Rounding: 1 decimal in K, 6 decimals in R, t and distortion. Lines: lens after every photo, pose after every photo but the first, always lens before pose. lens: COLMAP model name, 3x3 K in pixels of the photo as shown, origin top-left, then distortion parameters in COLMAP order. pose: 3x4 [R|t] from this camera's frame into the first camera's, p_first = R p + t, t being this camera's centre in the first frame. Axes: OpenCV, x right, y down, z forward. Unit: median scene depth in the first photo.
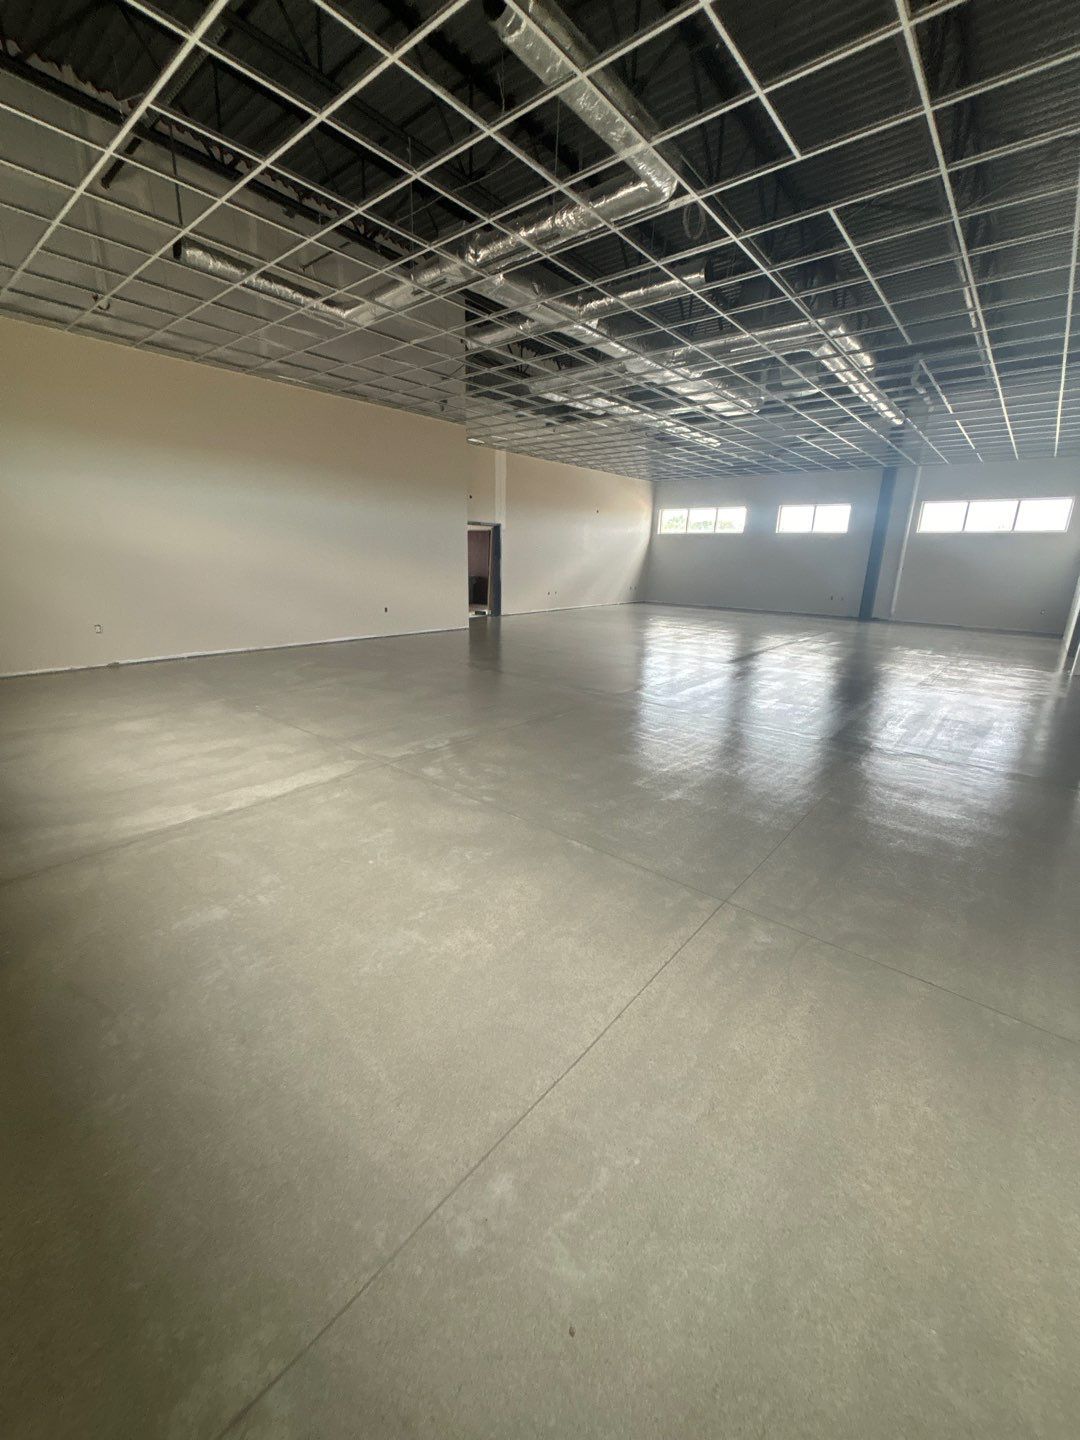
lens RADIAL K [[566.3, 0, 527.1], [0, 566.3, 711.2], [0, 0, 1]] dist [-0.002254, 0.000014]
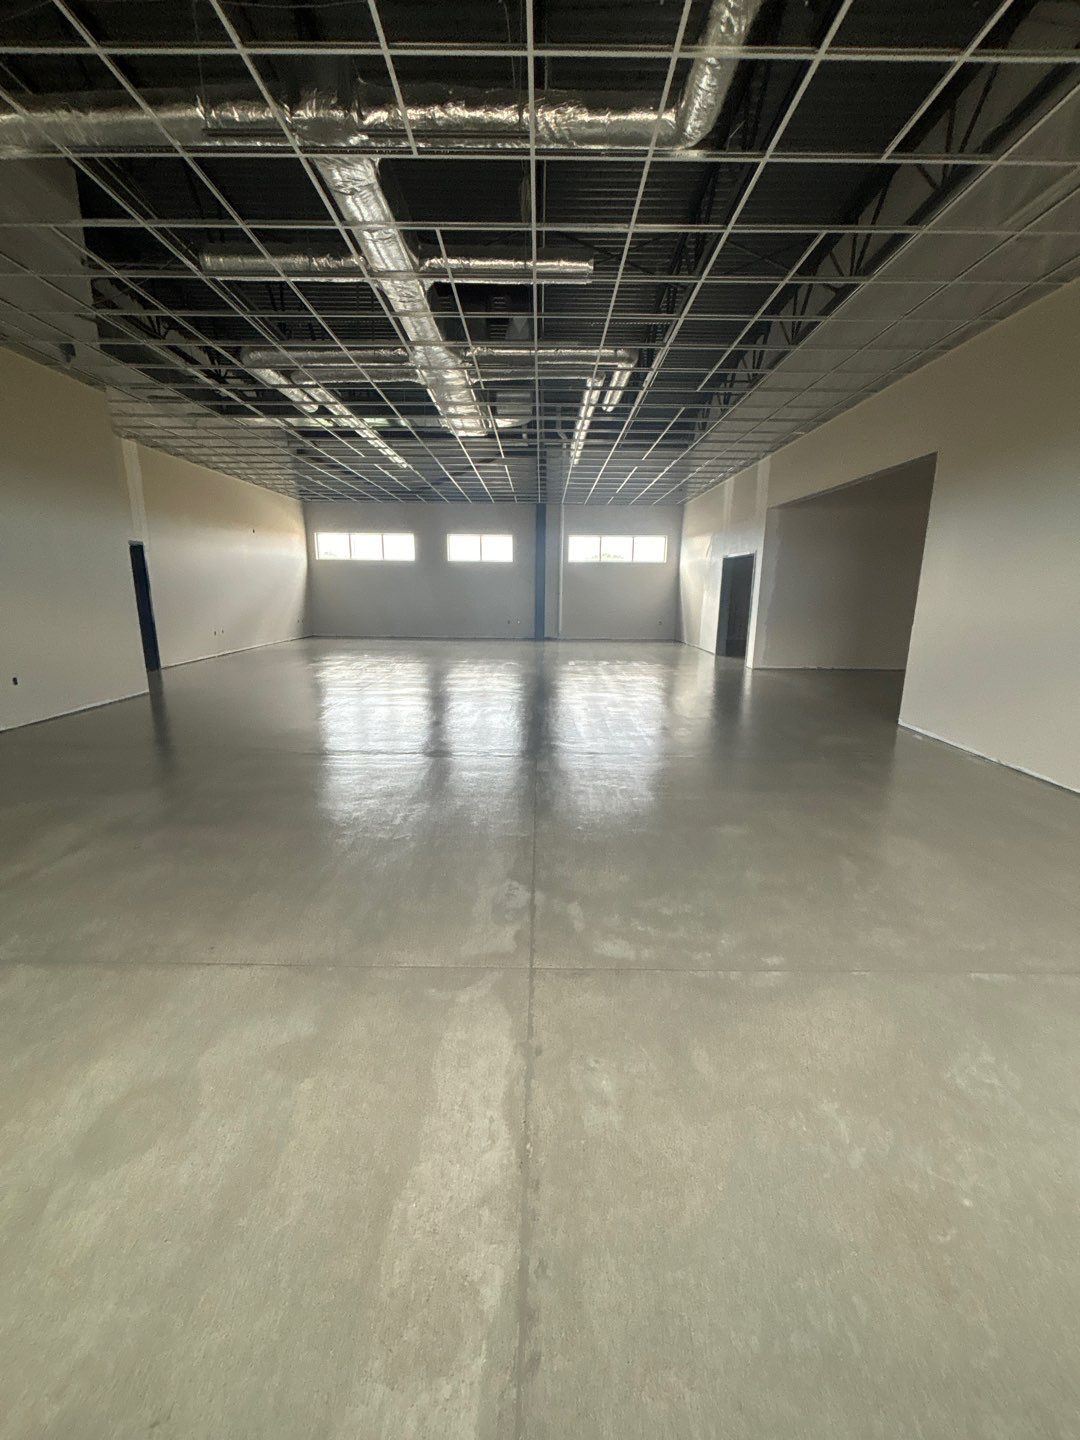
lens RADIAL K [[566.3, 0, 541.4], [0, 566.3, 730.6], [0, 0, 1]] dist [-0.002254, 0.000014]
pose [[0.765252, -0.171013, 0.620599, -0.450941], [0.180192, 0.982434, 0.048529, -0.130237], [-0.617997, 0.074690, 0.782625, 0.459075]]
